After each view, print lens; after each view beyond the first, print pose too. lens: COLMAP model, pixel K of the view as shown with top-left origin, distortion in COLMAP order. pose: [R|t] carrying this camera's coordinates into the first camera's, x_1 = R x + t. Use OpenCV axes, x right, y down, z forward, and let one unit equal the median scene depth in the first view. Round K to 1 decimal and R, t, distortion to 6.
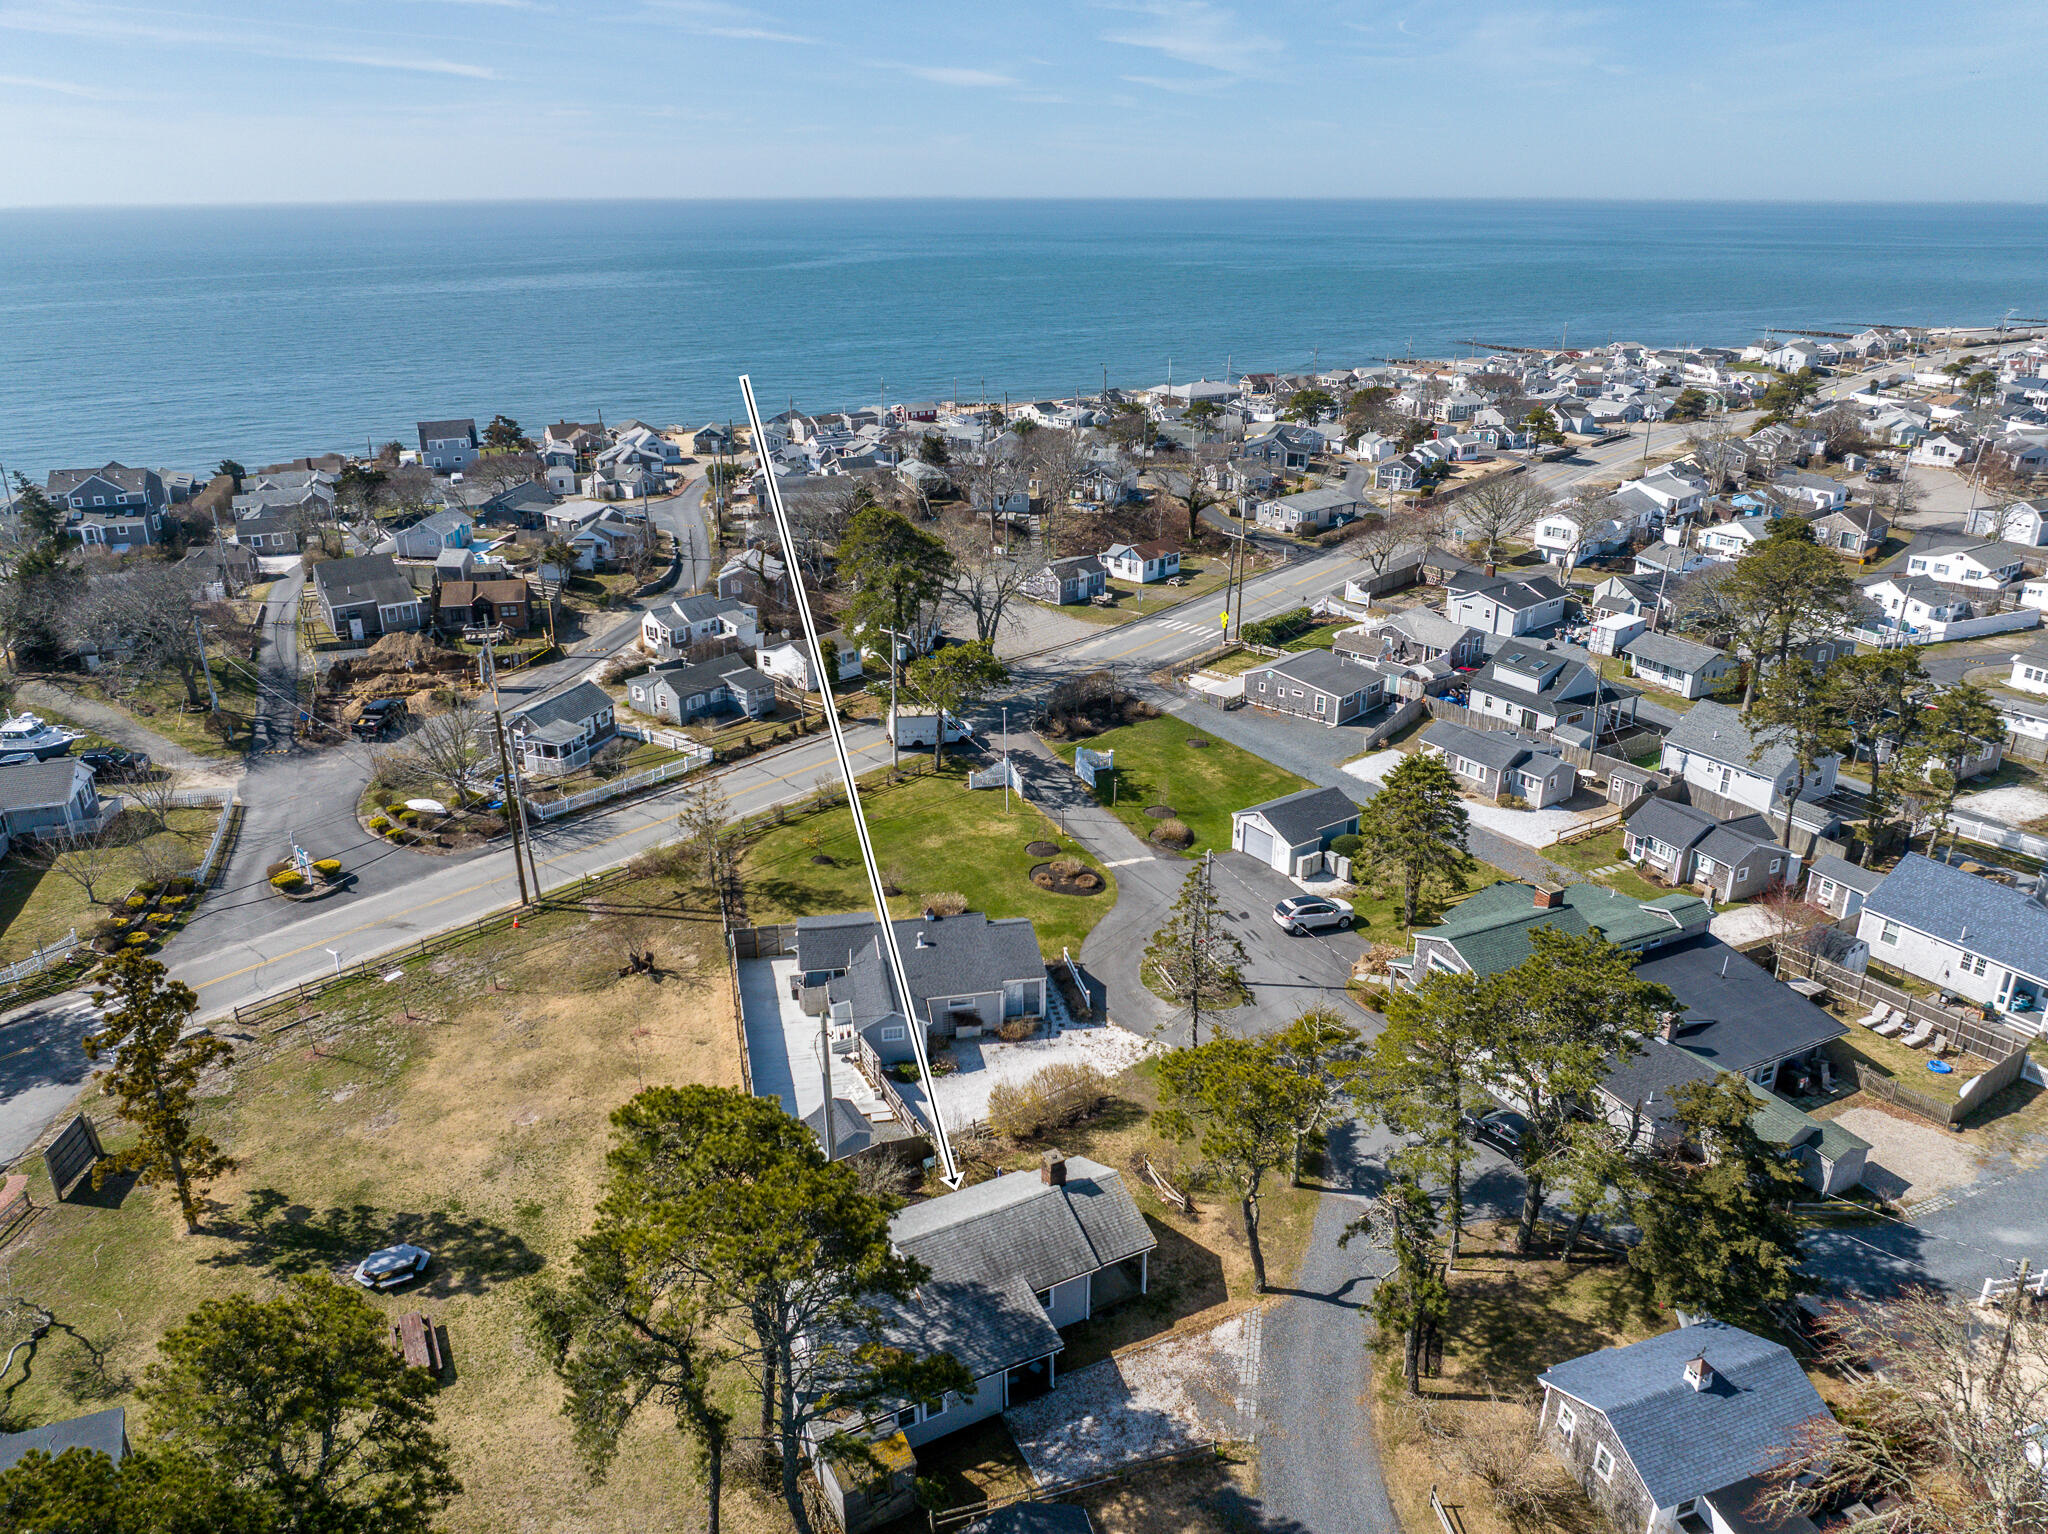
lens RADIAL K [[1450.4, 0, 1024.0], [0, 1450.4, 767.0], [0, 0, 1]] dist [-0.005466, -0.054400]
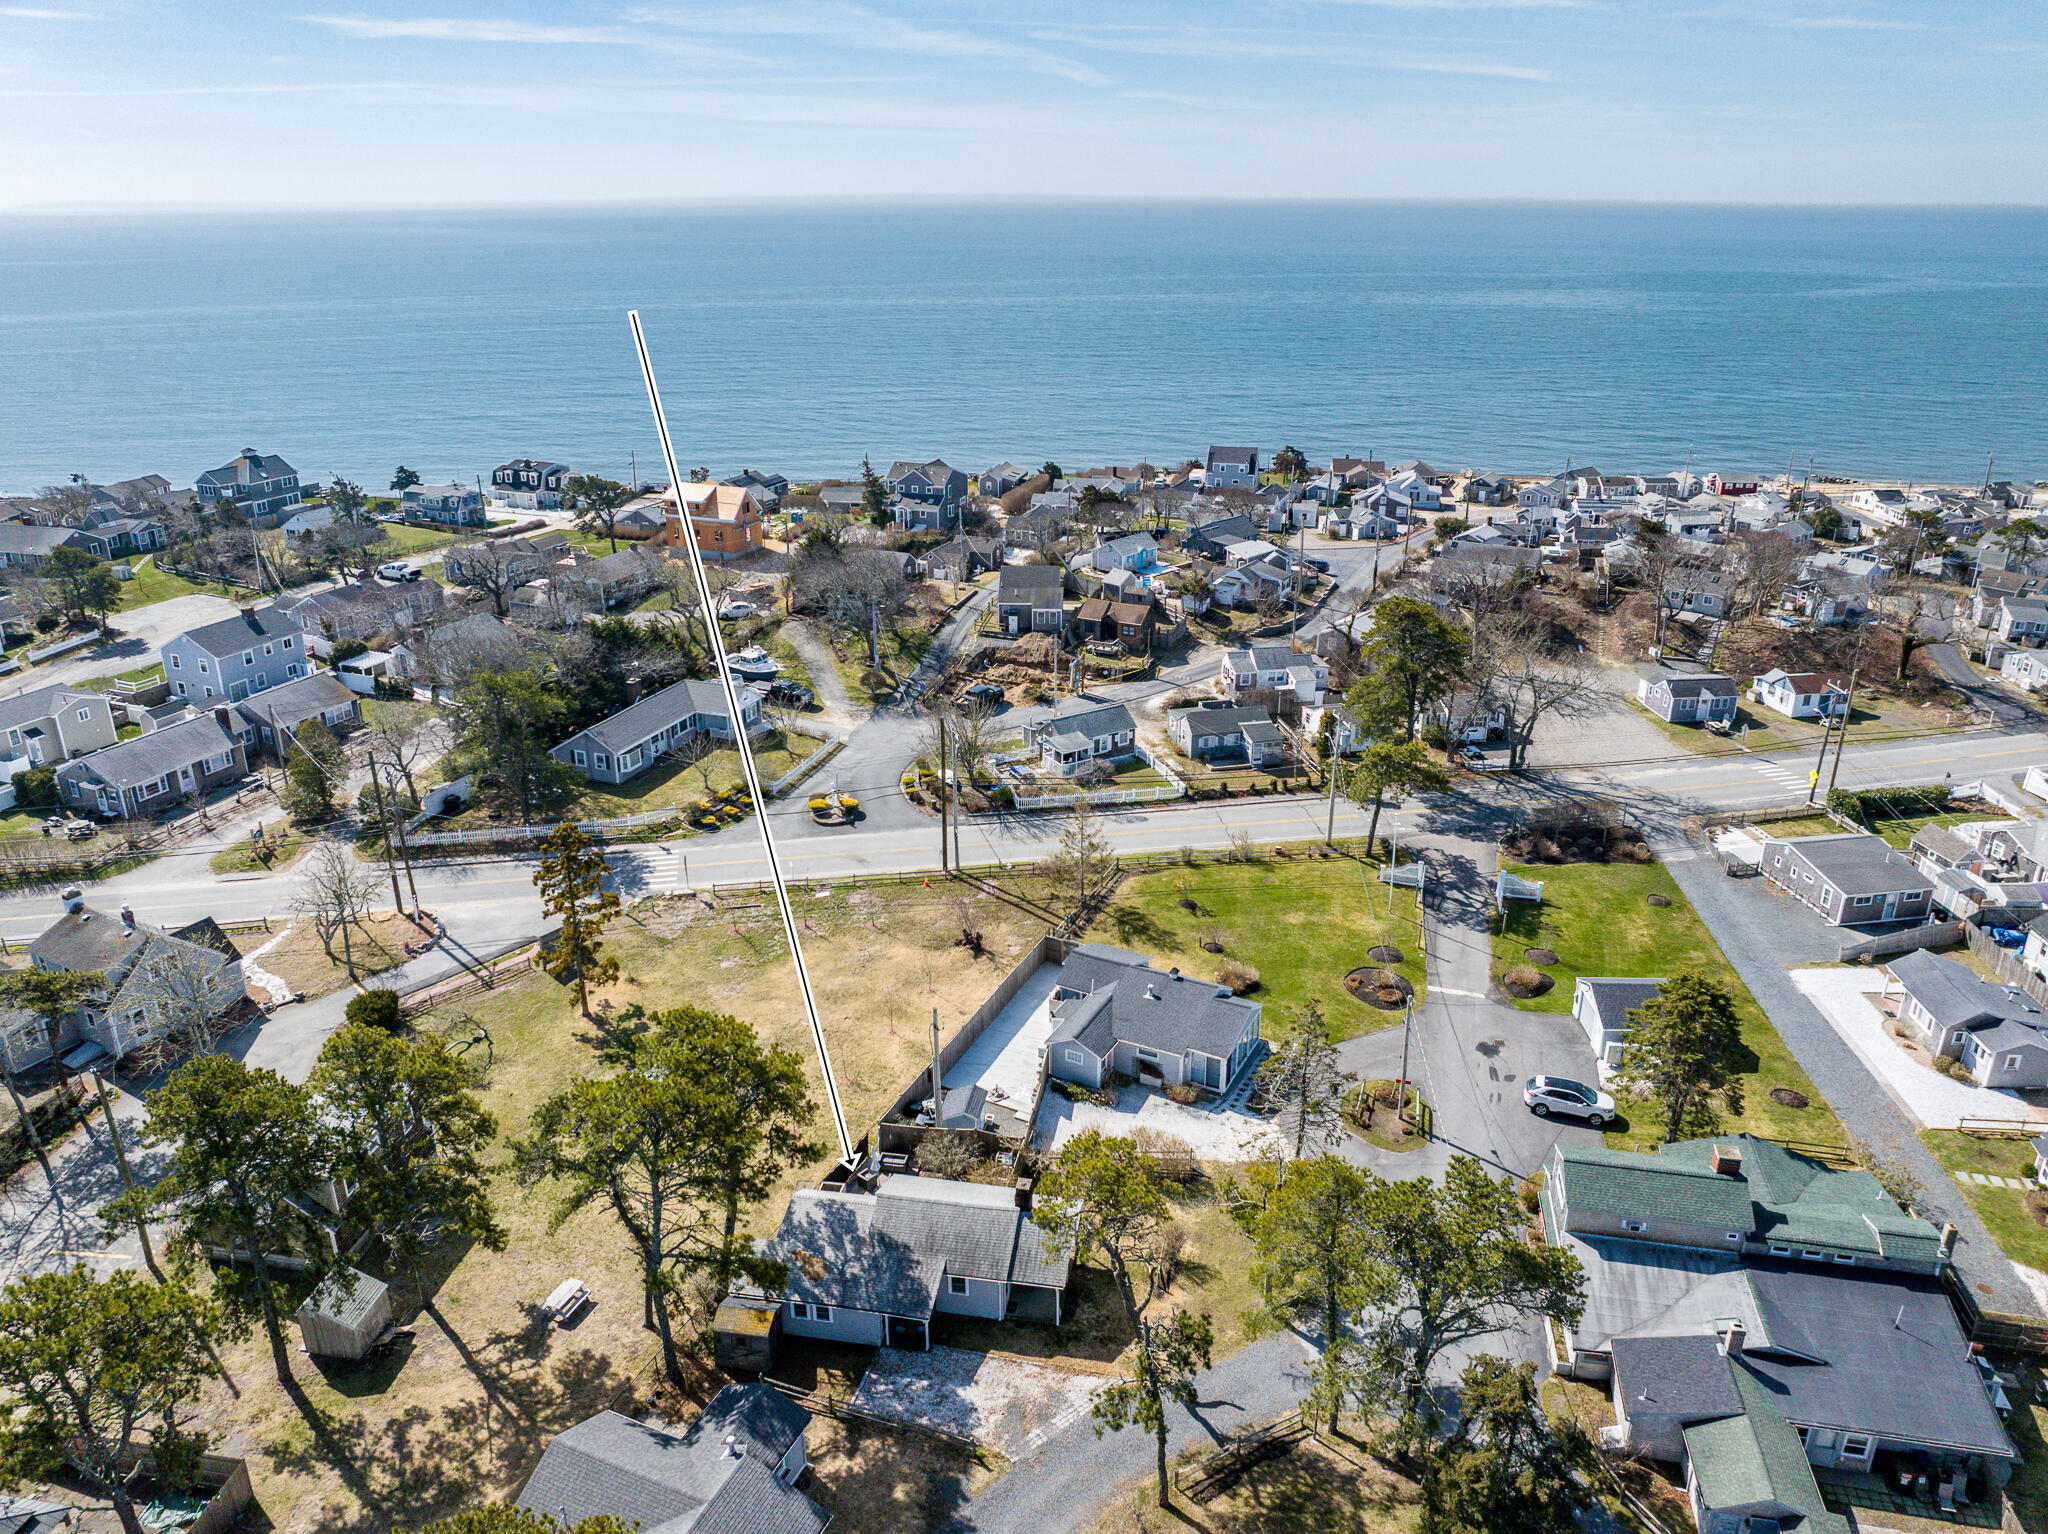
lens RADIAL K [[1450.4, 0, 1024.0], [0, 1450.4, 767.0], [0, 0, 1]] dist [-0.005466, -0.054400]
pose [[0.785997, 0.226051, -0.575421, 0.299870], [-0.225186, 0.971497, 0.074054, -0.073308], [0.575760, 0.071370, 0.814498, 0.000708]]
